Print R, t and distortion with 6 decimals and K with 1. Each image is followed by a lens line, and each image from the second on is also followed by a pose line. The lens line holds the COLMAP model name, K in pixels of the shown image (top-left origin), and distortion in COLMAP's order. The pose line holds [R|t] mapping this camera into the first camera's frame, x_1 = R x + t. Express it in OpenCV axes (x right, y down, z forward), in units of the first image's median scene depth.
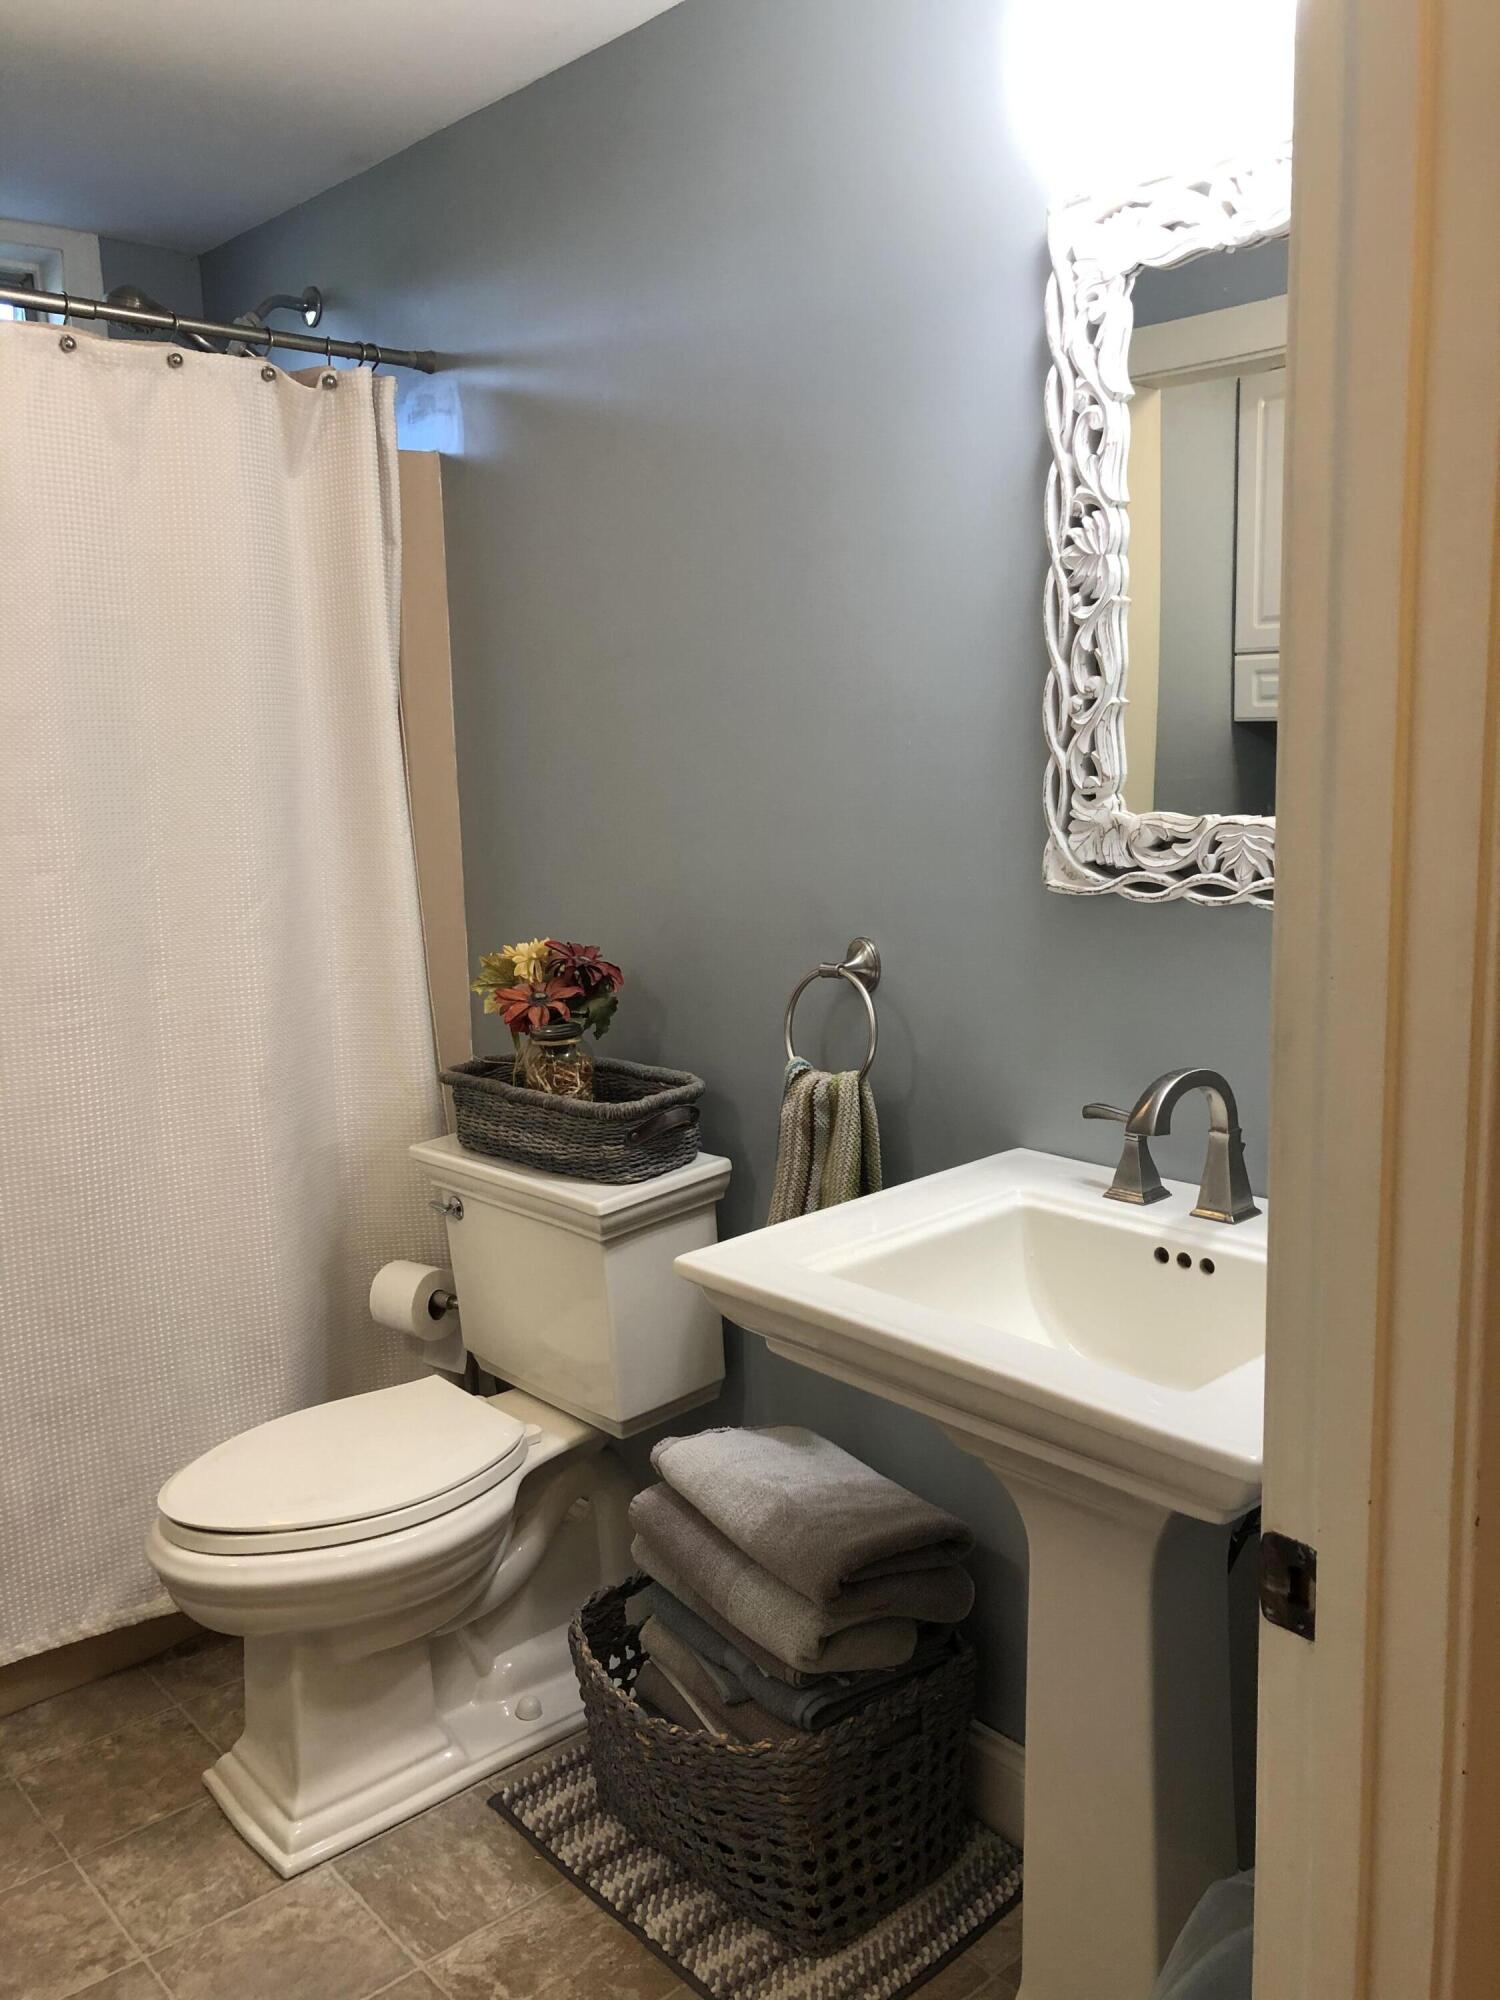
lens RADIAL K [[1626.1, 0, 749.9], [0, 1626.1, 1003.2], [0, 0, 1]] dist [0.032433, -0.037153]
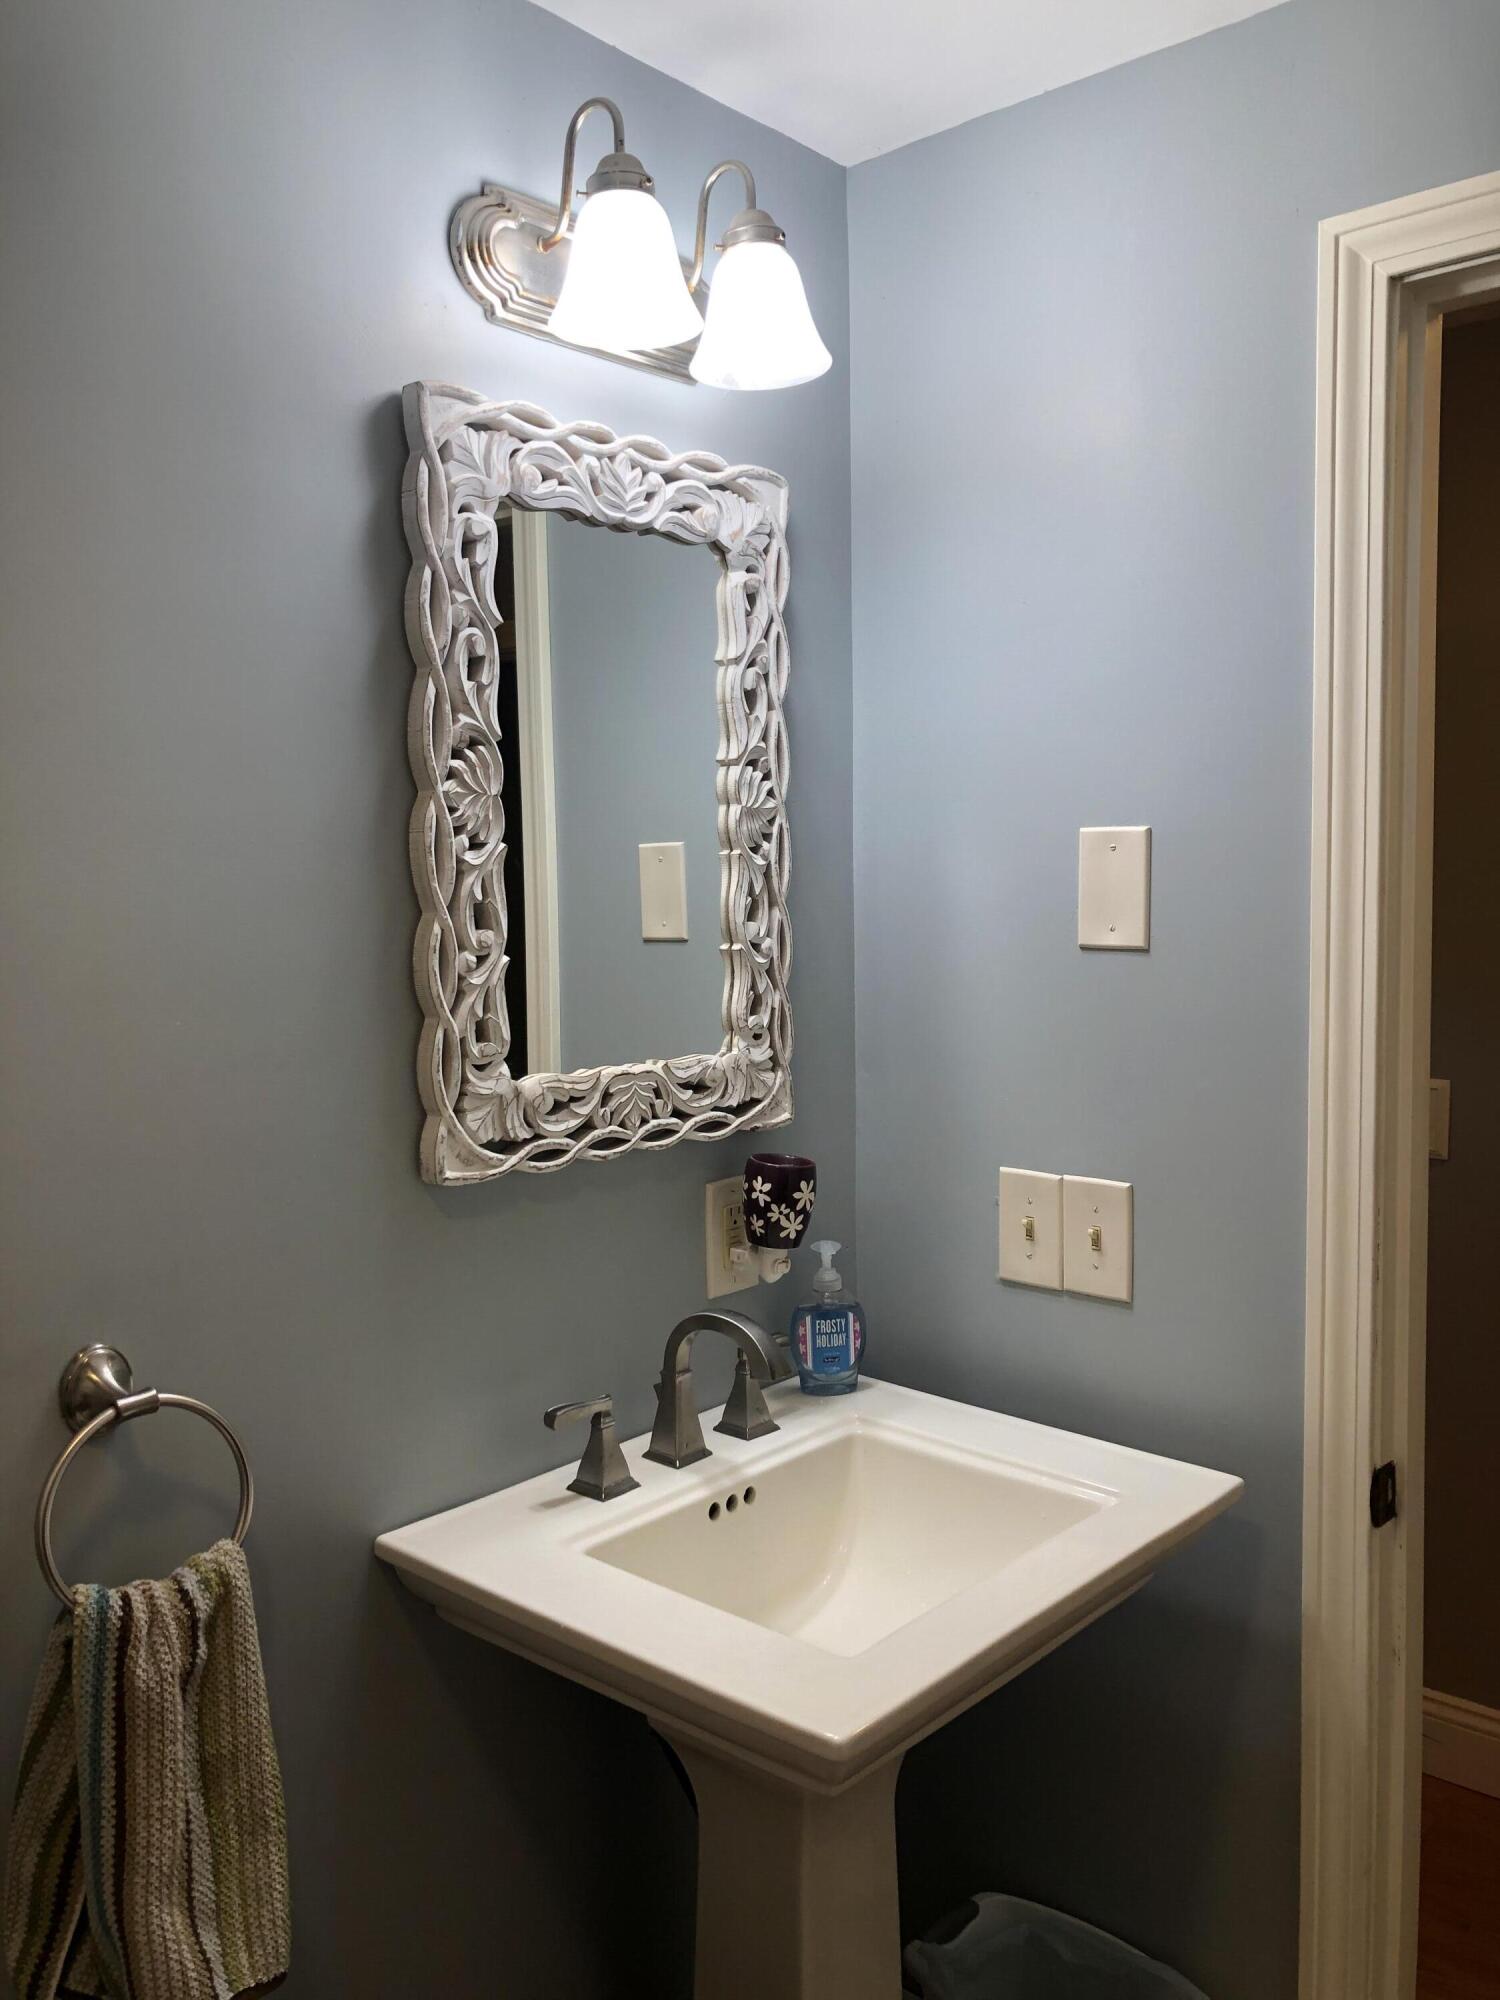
lens RADIAL K [[1626.1, 0, 749.4], [0, 1626.1, 997.9], [0, 0, 1]] dist [0.032433, -0.037153]
pose [[-0.095347, -0.038910, 0.994683, -0.668881], [0.192292, 0.979695, 0.056756, -0.186776], [-0.976695, 0.196681, -0.085929, 0.944074]]
